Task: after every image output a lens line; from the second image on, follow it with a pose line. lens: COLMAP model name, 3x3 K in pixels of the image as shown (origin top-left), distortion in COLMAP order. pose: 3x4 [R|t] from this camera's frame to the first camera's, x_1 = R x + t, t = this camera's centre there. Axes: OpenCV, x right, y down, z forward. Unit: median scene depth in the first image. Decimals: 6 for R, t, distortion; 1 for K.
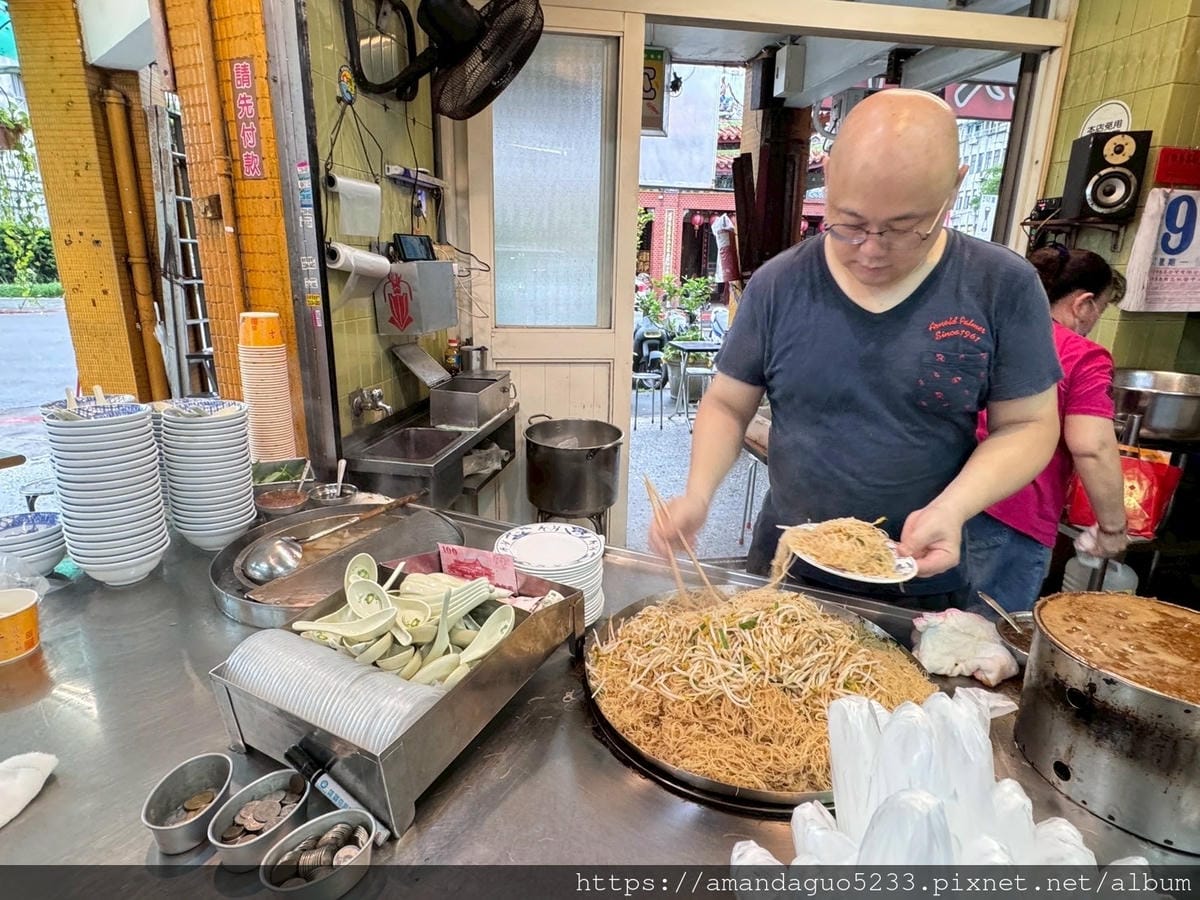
lens RADIAL K [[661.9, 0, 600.0], [0, 661.9, 450.0], [0, 0, 1]] dist [-0.000835, -0.001331]
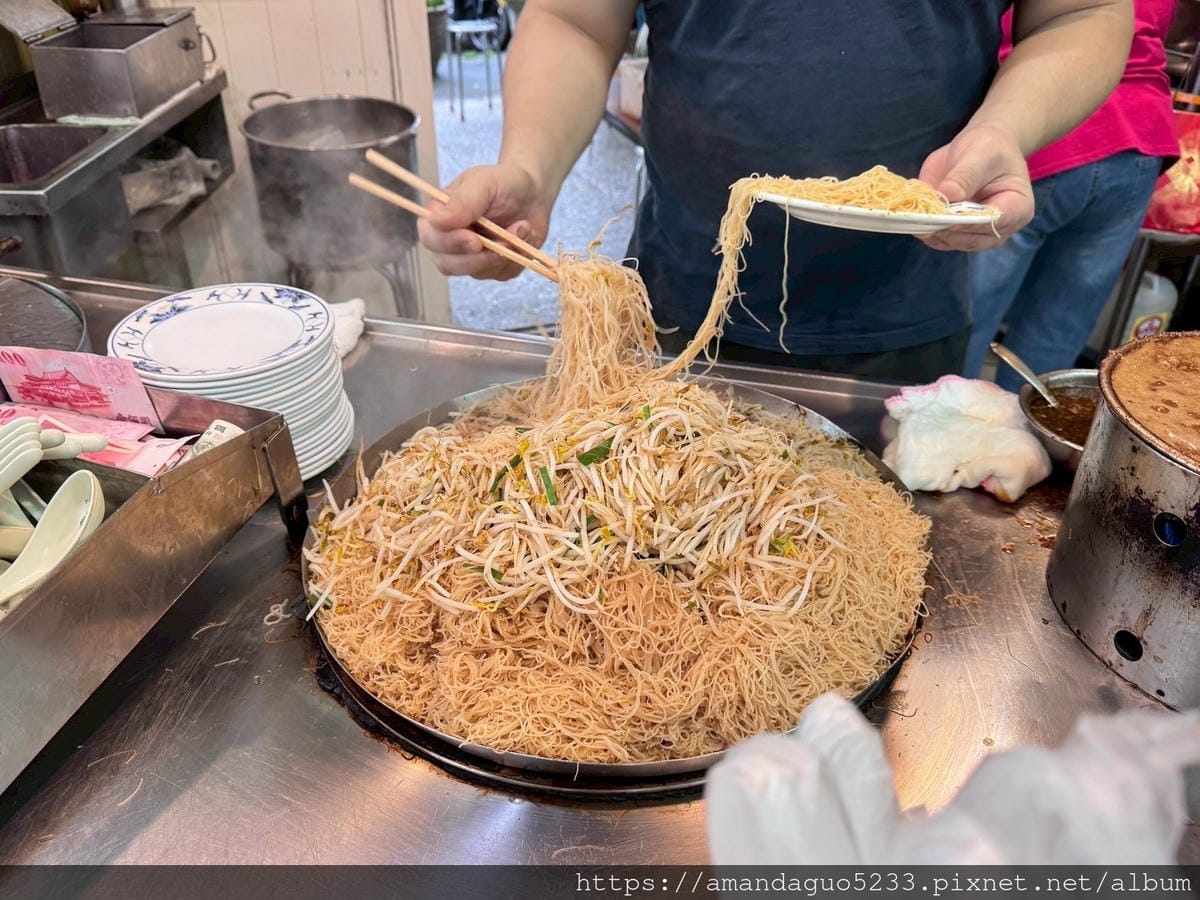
lens RADIAL K [[935.2, 0, 600.0], [0, 935.2, 450.0], [0, 0, 1]] dist [0.081482, -0.148763]
pose [[0.983612, -0.105674, 0.146082, 0.127841], [0.057711, 0.952137, 0.300175, 0.041528], [-0.170811, -0.286826, 0.942632, 0.321997]]
